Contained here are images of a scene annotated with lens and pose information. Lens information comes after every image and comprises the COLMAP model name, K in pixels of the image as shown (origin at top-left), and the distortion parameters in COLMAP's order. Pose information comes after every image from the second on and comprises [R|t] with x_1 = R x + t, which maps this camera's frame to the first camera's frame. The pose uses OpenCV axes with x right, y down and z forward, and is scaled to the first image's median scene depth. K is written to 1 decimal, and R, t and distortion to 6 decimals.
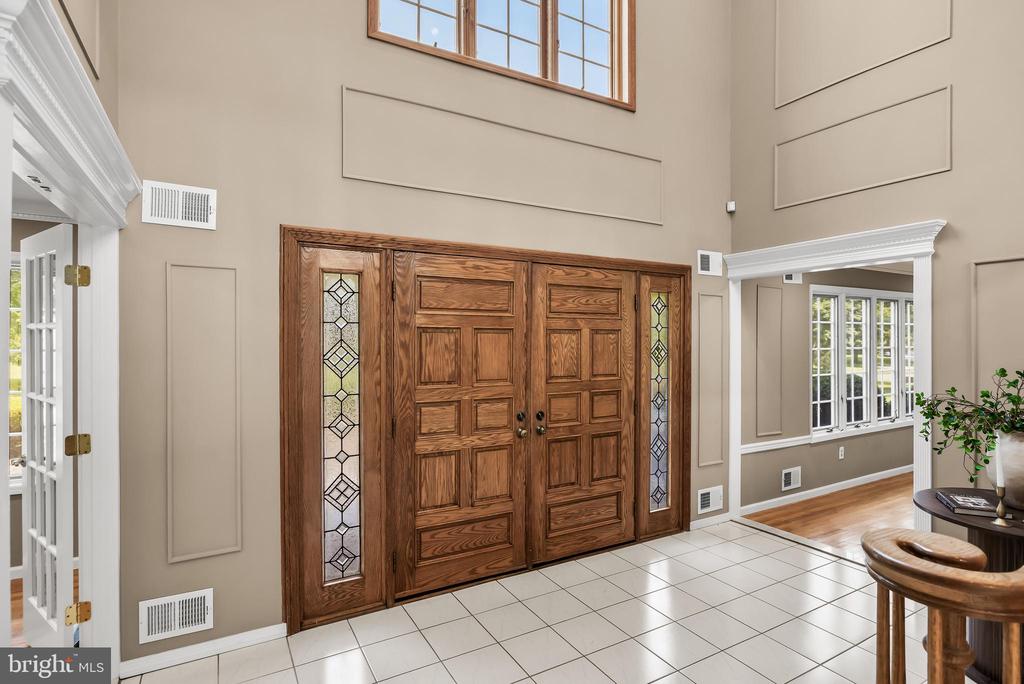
lens RADIAL K [[503.8, 0, 511.1], [0, 503.8, 342.0], [0, 0, 1]] dist [-0.017619, -0.000351]
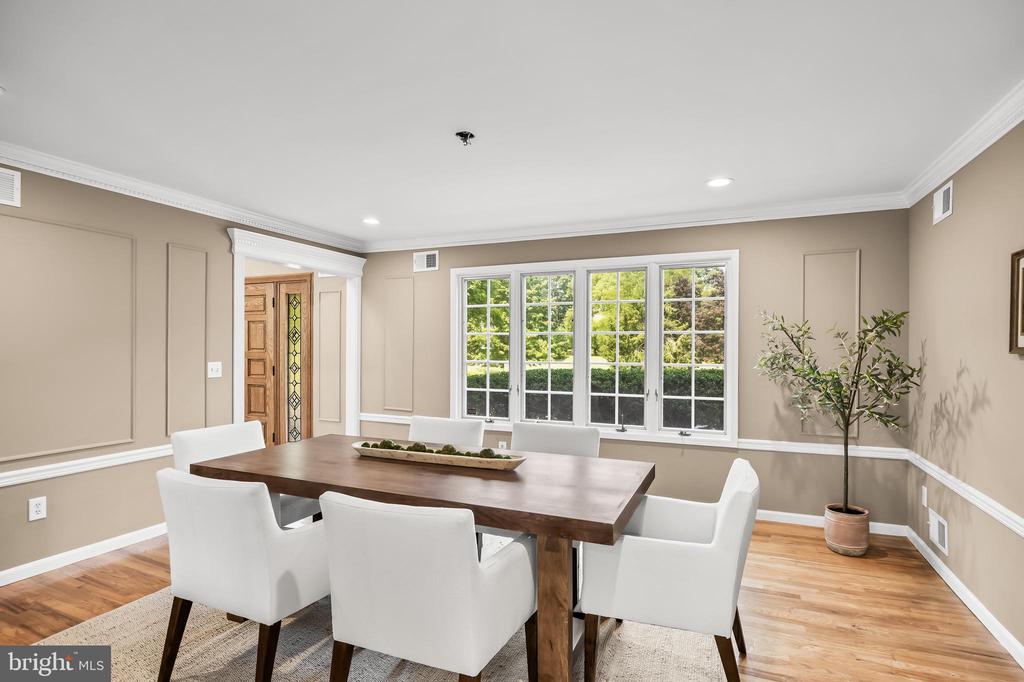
lens RADIAL K [[503.8, 0, 512.1], [0, 503.8, 342.6], [0, 0, 1]] dist [-0.017619, -0.000351]
pose [[0.613073, -0.004984, -0.790010, 1.921915], [0.007718, 0.999970, -0.000319, 0.051286], [0.789988, -0.005902, 0.613093, 0.643728]]
